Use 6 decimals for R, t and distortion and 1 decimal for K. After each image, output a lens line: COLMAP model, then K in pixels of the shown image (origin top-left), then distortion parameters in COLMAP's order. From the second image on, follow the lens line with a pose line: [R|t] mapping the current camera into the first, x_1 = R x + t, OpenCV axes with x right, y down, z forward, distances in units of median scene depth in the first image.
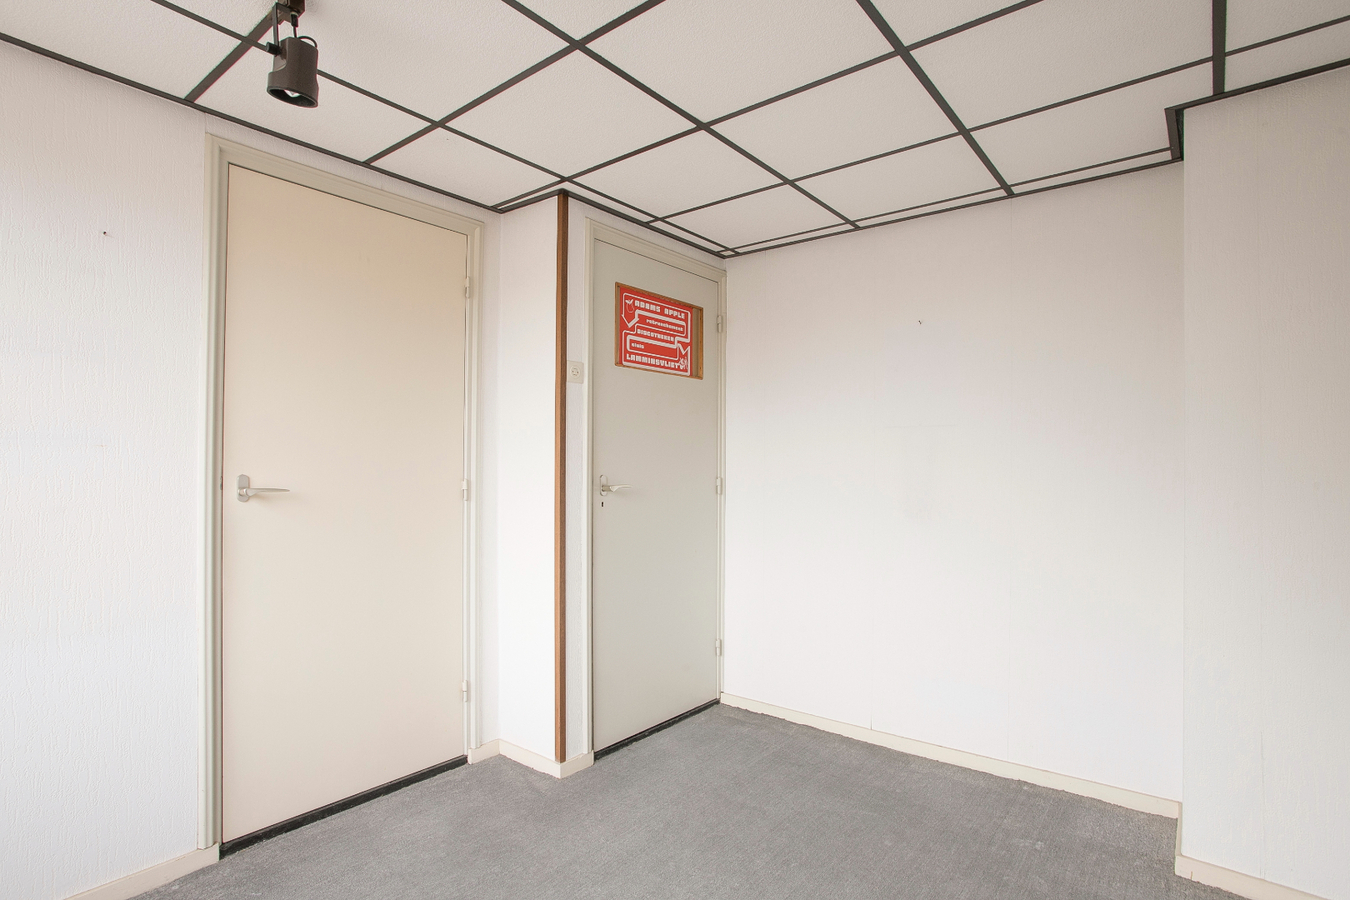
lens RADIAL K [[679.2, 0, 672.7], [0, 679.2, 458.1], [0, 0, 1]] dist [-0.085052, 0.043201]
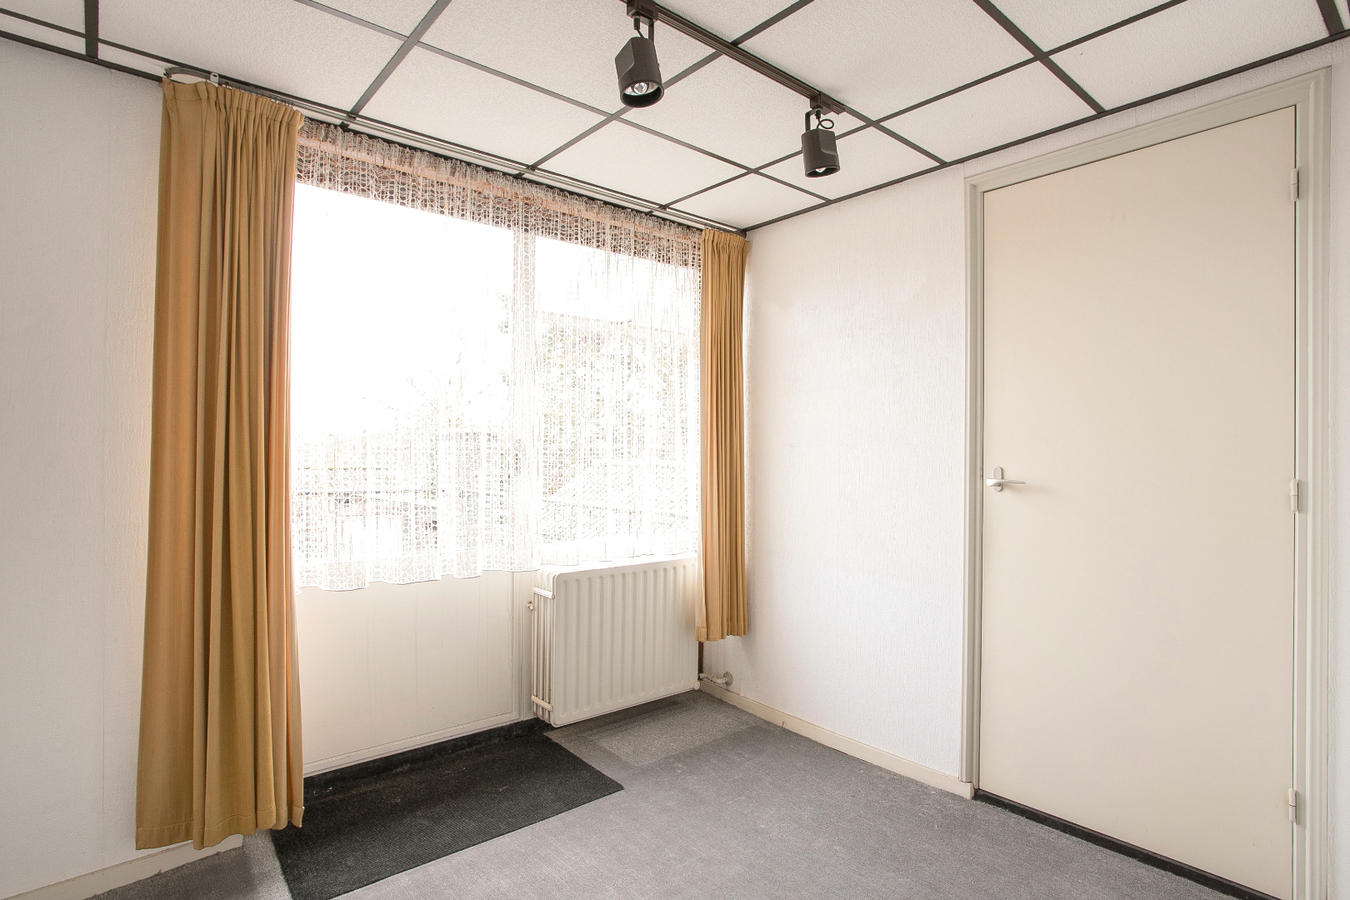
lens RADIAL K [[679.2, 0, 672.7], [0, 679.2, 458.1], [0, 0, 1]] dist [-0.085052, 0.043201]
pose [[-0.180357, -0.008913, -0.983561, 0.548838], [0.005176, 0.999936, -0.010011, 0.018258], [0.983588, -0.006897, -0.180299, 0.678540]]
